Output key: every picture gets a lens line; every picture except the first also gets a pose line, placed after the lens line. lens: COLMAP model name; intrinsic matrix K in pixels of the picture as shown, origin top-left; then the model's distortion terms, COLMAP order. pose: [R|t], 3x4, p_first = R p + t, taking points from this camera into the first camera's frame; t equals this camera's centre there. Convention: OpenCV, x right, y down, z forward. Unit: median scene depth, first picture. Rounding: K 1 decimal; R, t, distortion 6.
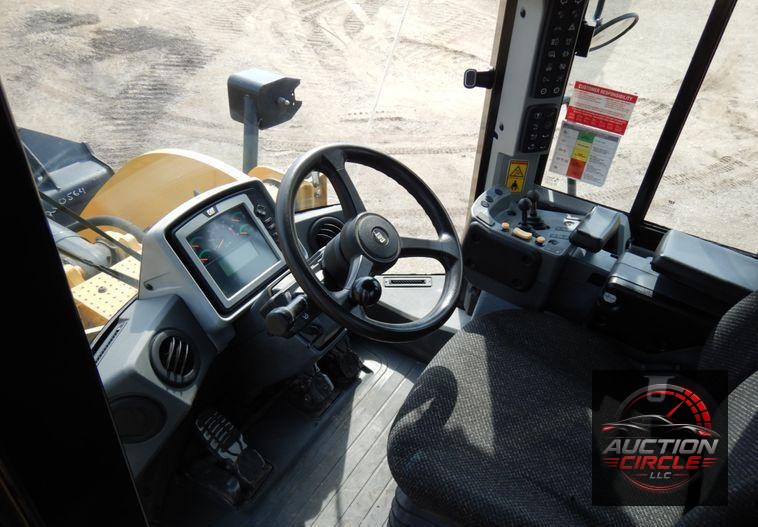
lens RADIAL K [[535.1, 0, 373.4], [0, 535.1, 284.5], [0, 0, 1]] dist [0.012048, -0.014992]
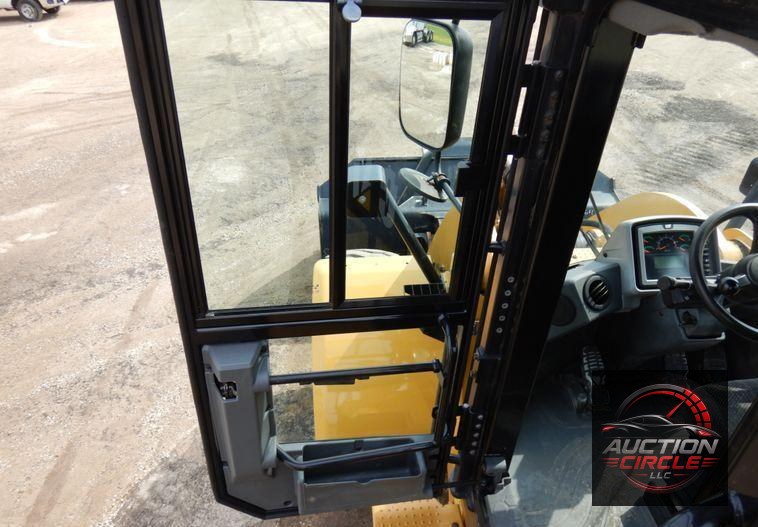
lens RADIAL K [[535.1, 0, 373.4], [0, 535.1, 284.5], [0, 0, 1]] dist [0.012048, -0.014992]
pose [[0.583877, 0.422607, -0.693174, 0.048733], [-0.486909, 0.865508, 0.117539, 0.034350], [0.649620, 0.268884, 0.711122, -0.084972]]
